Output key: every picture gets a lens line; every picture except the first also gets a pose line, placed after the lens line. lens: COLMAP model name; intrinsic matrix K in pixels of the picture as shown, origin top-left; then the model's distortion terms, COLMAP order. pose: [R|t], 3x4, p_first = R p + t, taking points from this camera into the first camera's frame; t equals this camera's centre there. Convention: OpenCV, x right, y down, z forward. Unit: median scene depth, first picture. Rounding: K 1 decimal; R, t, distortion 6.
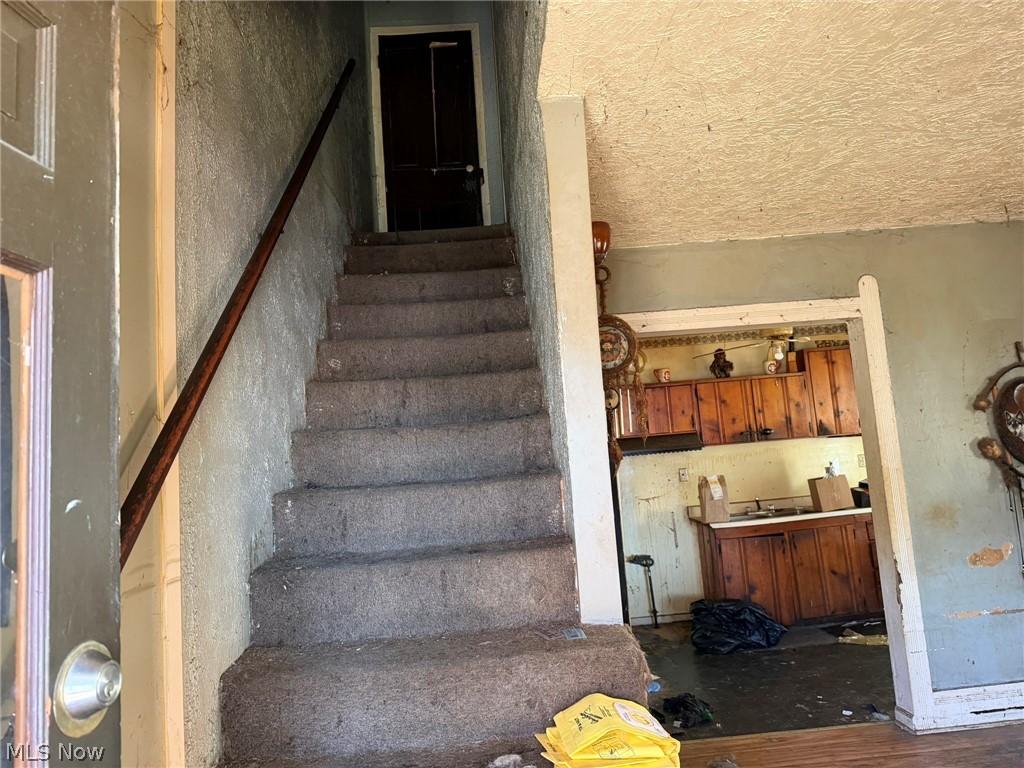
lens RADIAL K [[721.2, 0, 513.2], [0, 721.2, 371.2], [0, 0, 1]] dist [-0.025816, 0.006221]
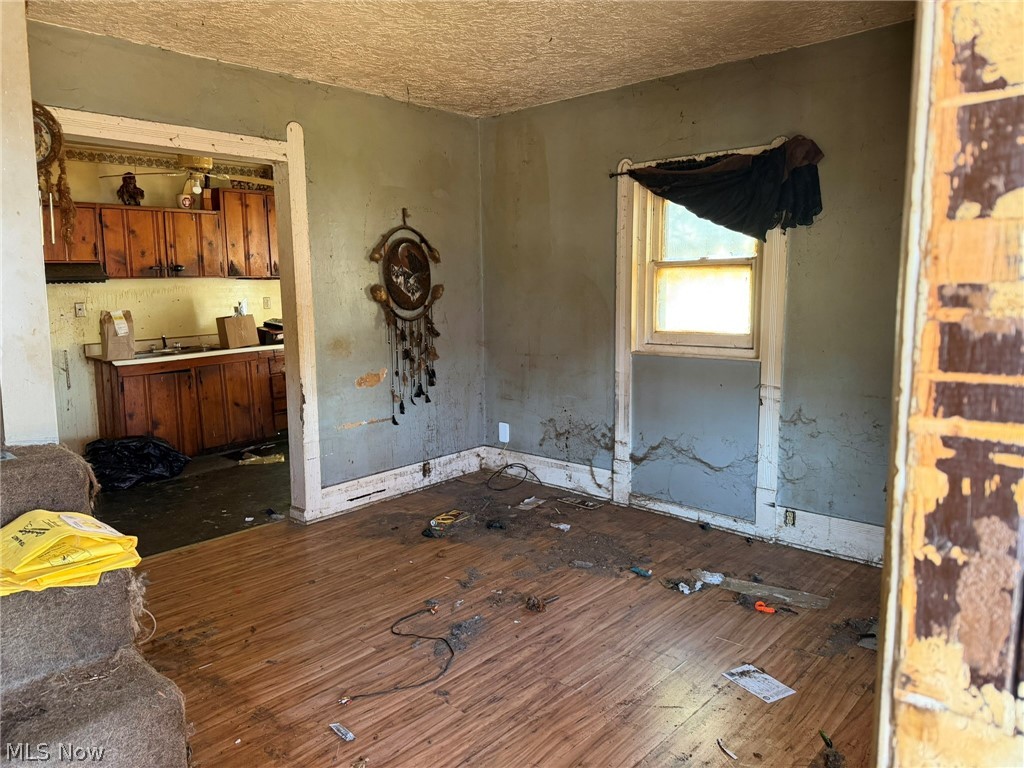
lens RADIAL K [[713.3, 0, 514.3], [0, 713.3, 403.8], [0, 0, 1]] dist [-0.038460, -0.004342]
pose [[0.695218, -0.047298, 0.717241, -0.033463], [-0.137490, 0.970659, 0.197278, 0.013649], [-0.705527, -0.235764, 0.668317, -0.011566]]
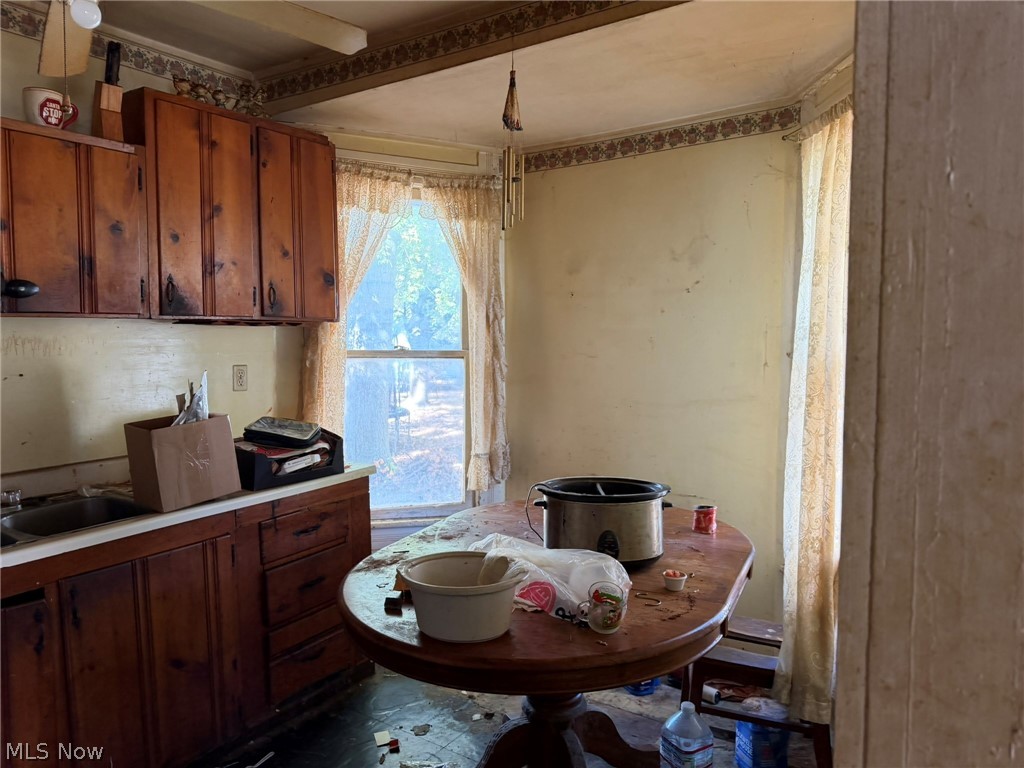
lens RADIAL K [[723.8, 0, 485.8], [0, 723.8, 385.5], [0, 0, 1]] dist [-0.002053, -0.000158]
pose [[0.625096, 0.024374, 0.780167, 0.281135], [-0.146559, 0.985400, 0.086642, 0.084667], [-0.766665, -0.168500, 0.619542, 0.759328]]
